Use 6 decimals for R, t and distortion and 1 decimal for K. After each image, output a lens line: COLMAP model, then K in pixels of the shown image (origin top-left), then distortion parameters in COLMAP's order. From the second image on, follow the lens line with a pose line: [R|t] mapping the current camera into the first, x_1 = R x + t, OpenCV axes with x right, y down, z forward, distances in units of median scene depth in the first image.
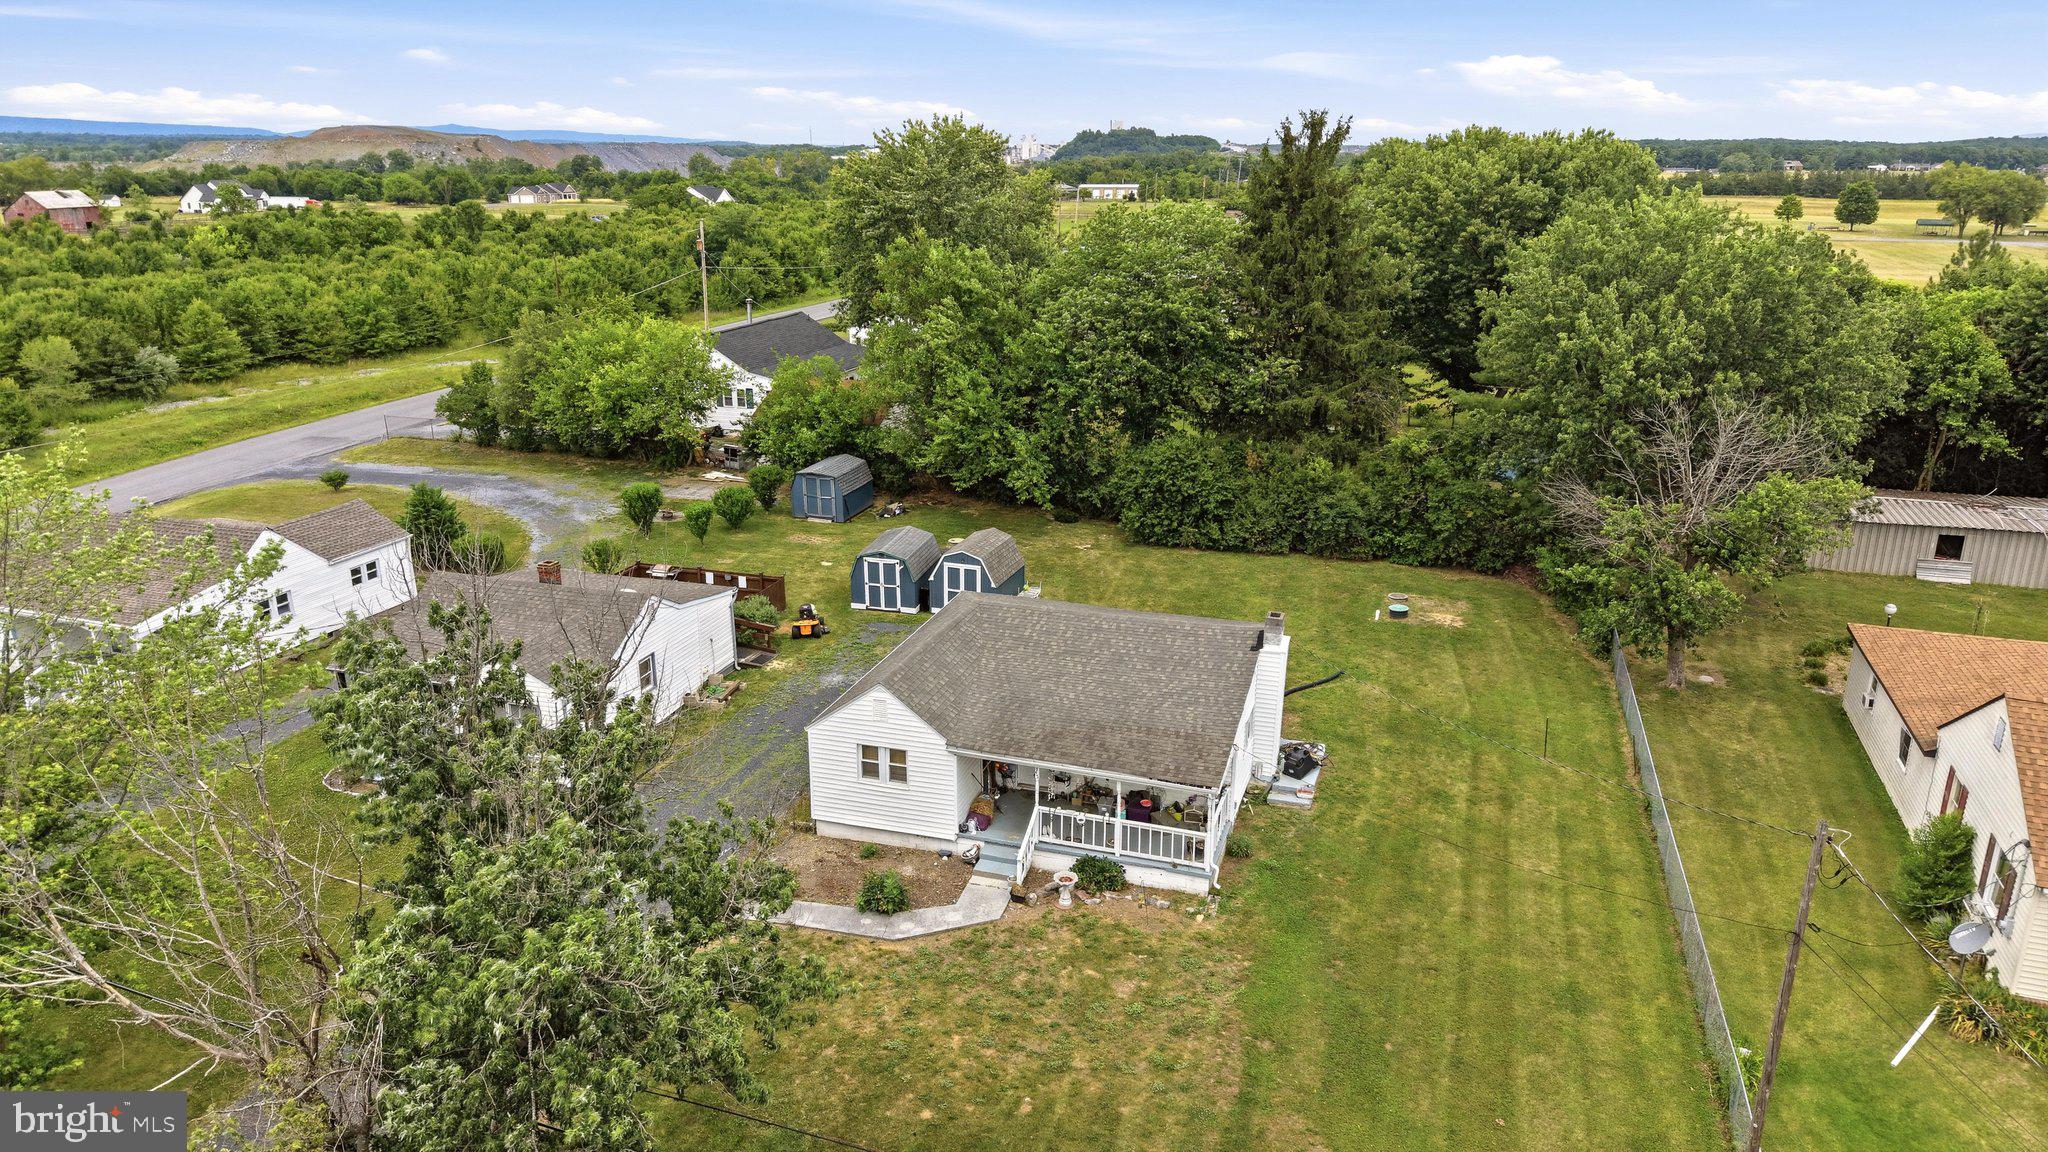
lens RADIAL K [[1374.3, 0, 1032.3], [0, 1374.3, 576.1], [0, 0, 1]] dist [0.042783, -0.054702]
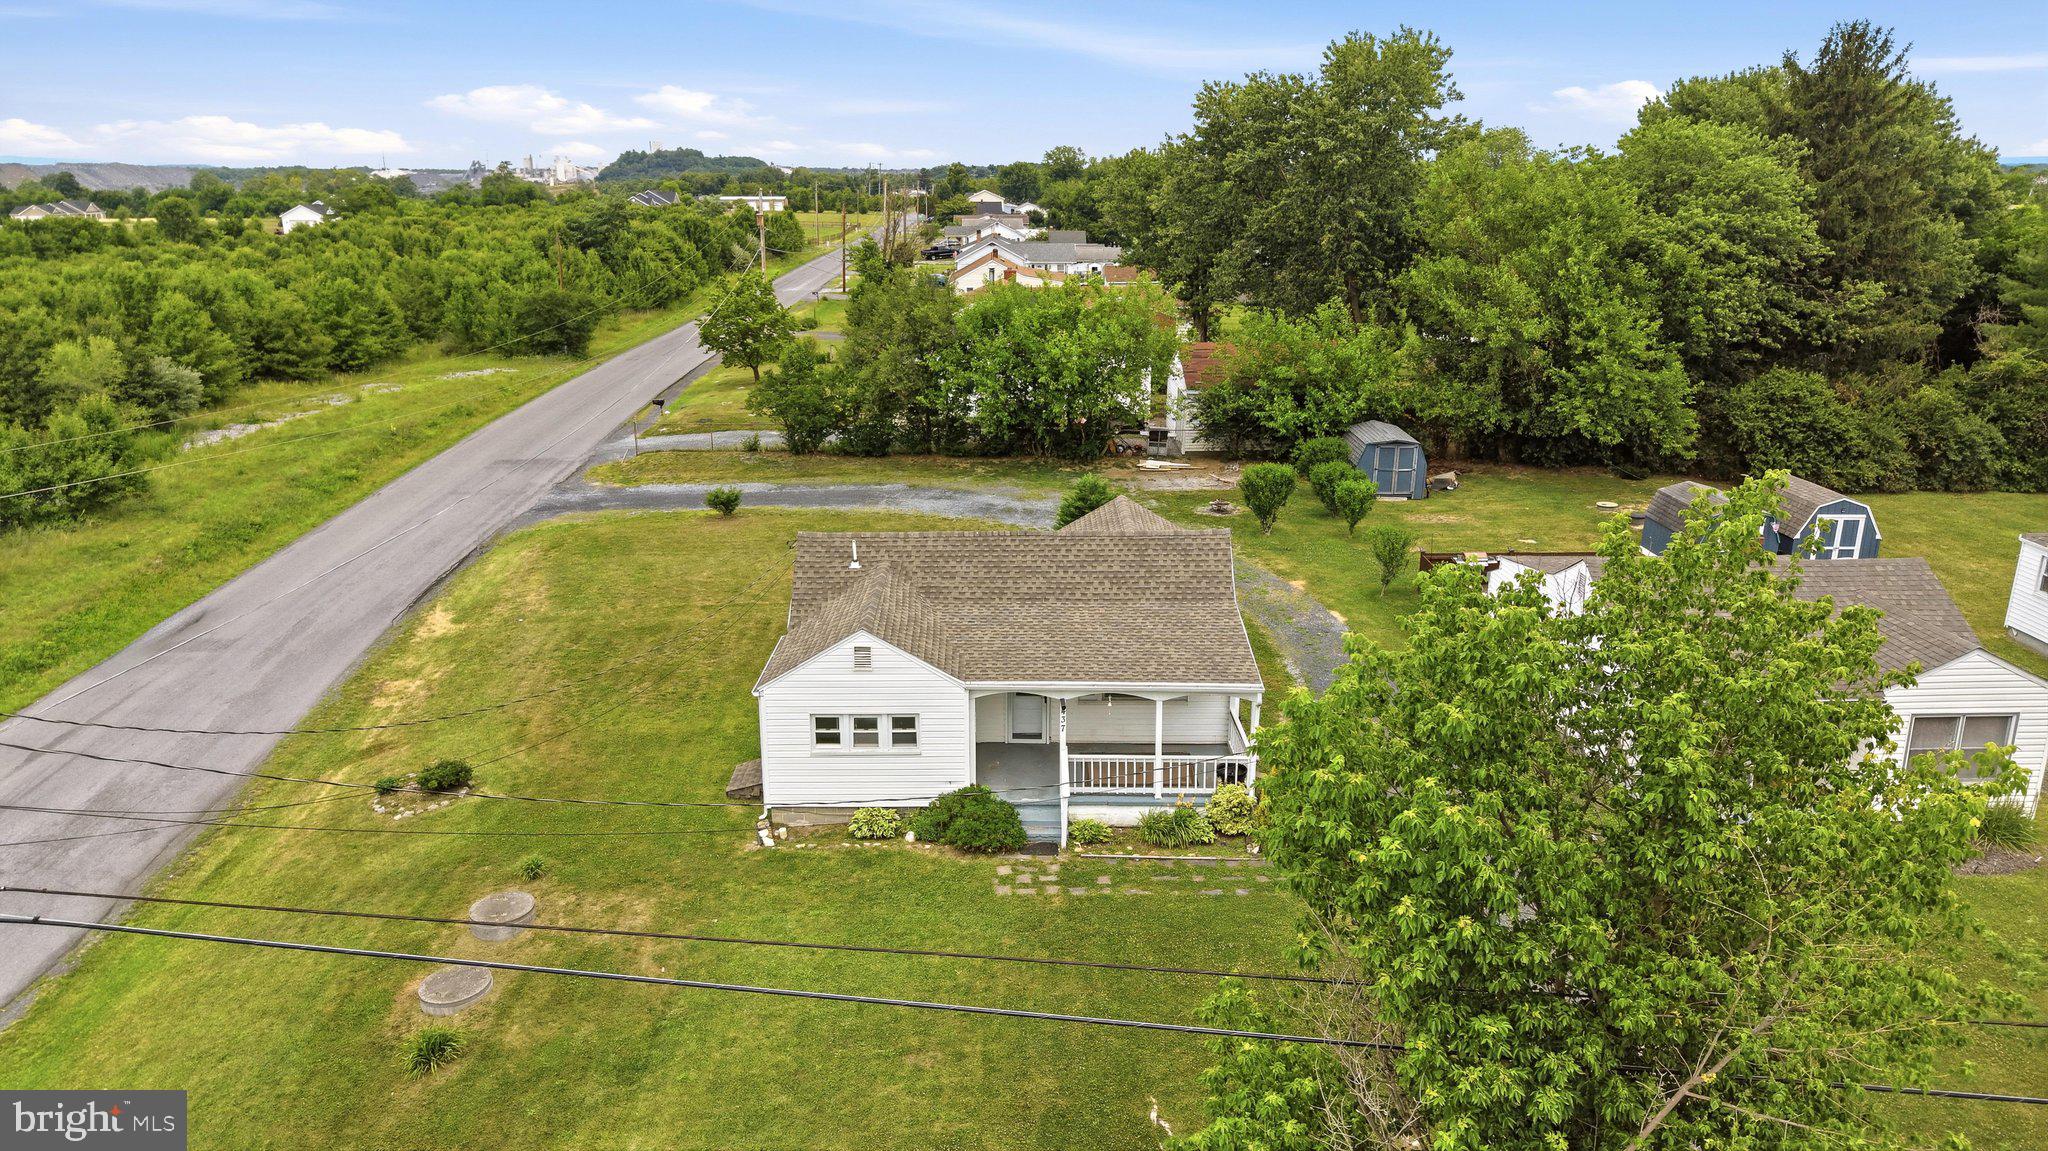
lens RADIAL K [[1374.3, 0, 1008.1], [0, 1374.3, 572.0], [0, 0, 1]] dist [0.042783, -0.054702]
pose [[0.950875, -0.090096, 0.296173, -0.780820], [0.095859, 0.995382, -0.004966, -0.018523], [-0.294358, 0.033113, 0.955121, 0.341461]]
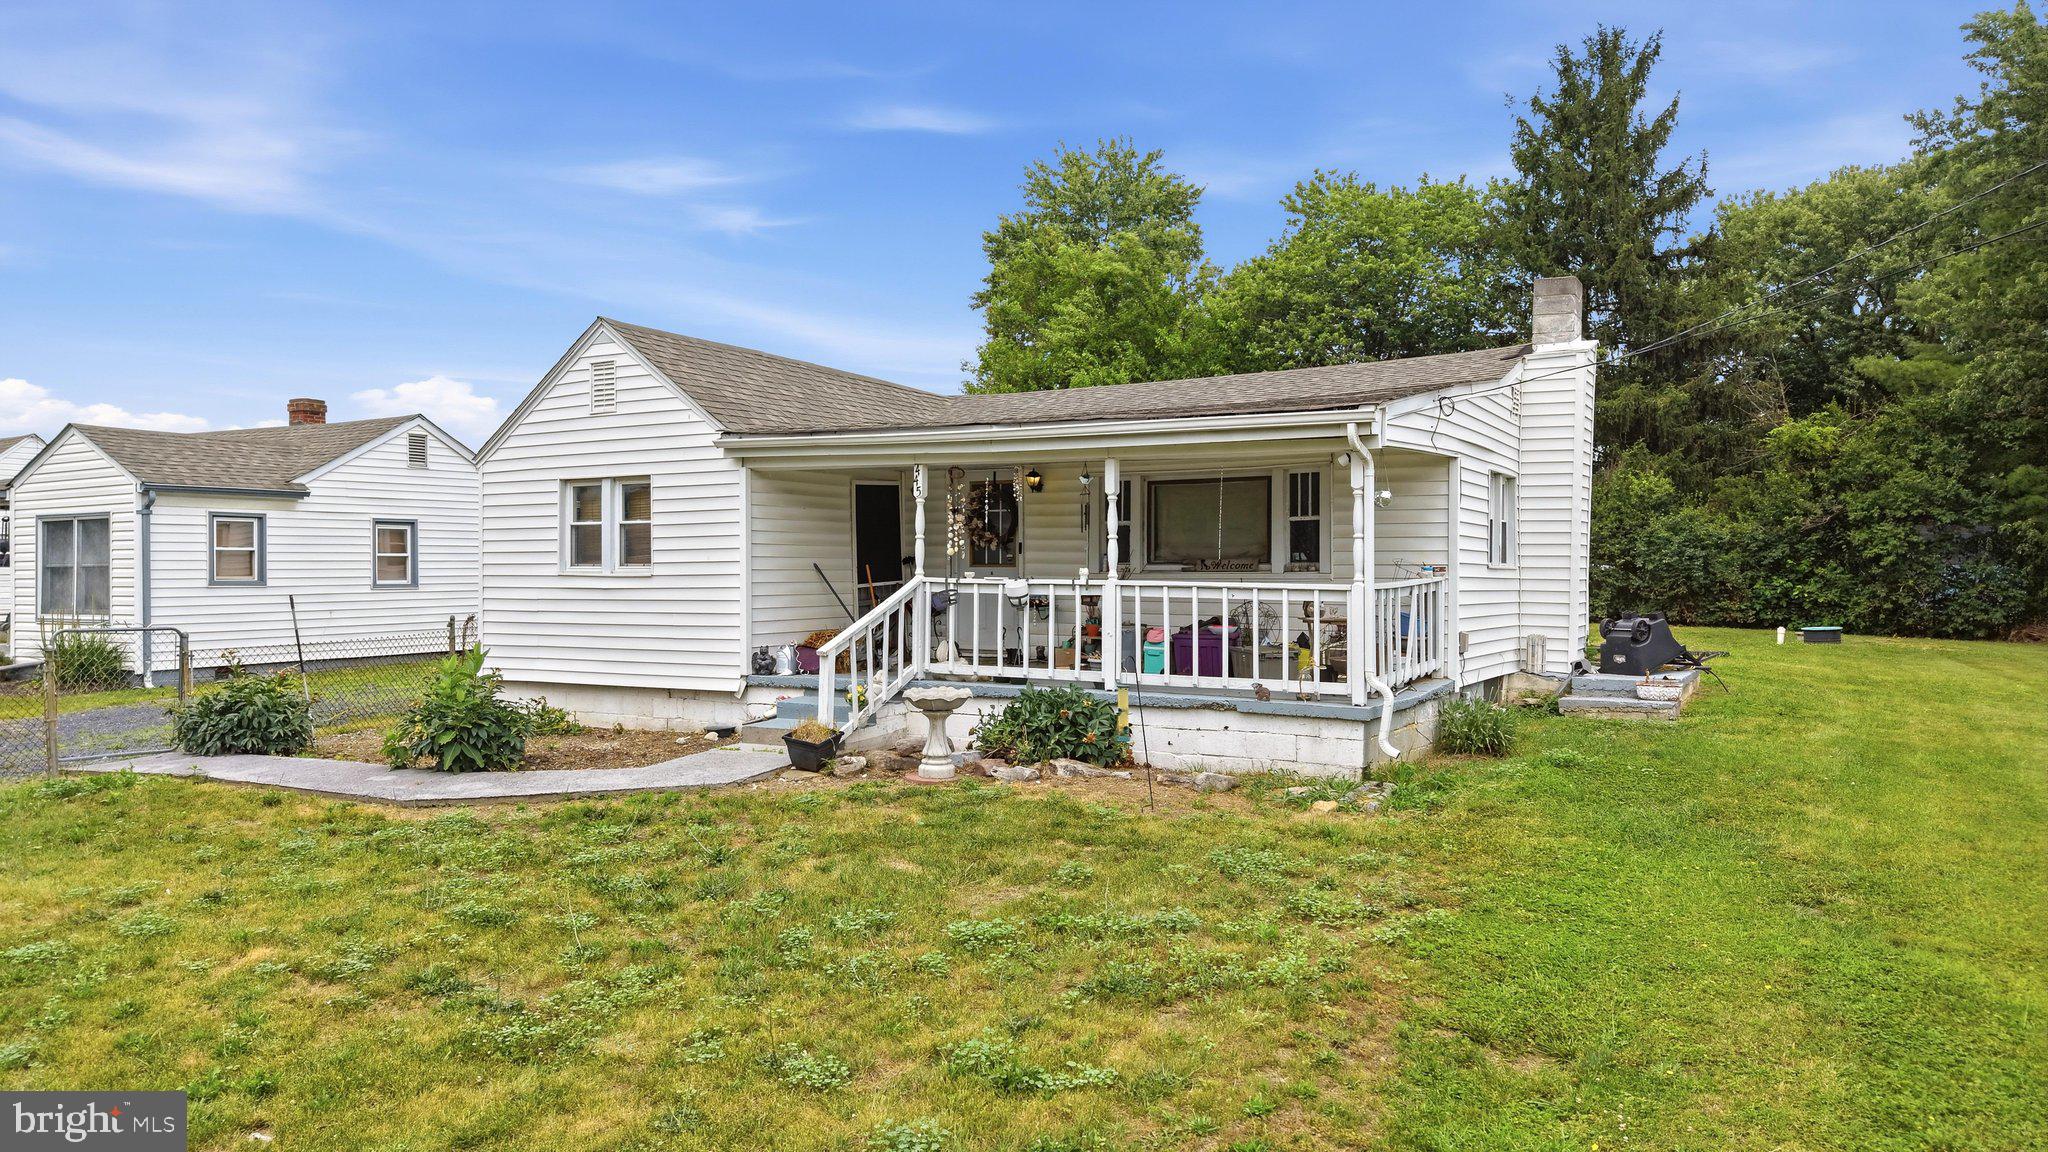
lens RADIAL K [[1374.3, 0, 1019.0], [0, 1374.3, 568.5], [0, 0, 1]] dist [0.042783, -0.054702]
pose [[0.975681, -0.008982, -0.219010, 0.075583], [-0.054648, 0.957642, -0.282729, 0.177203], [0.212273, 0.287822, 0.933862, 0.414723]]
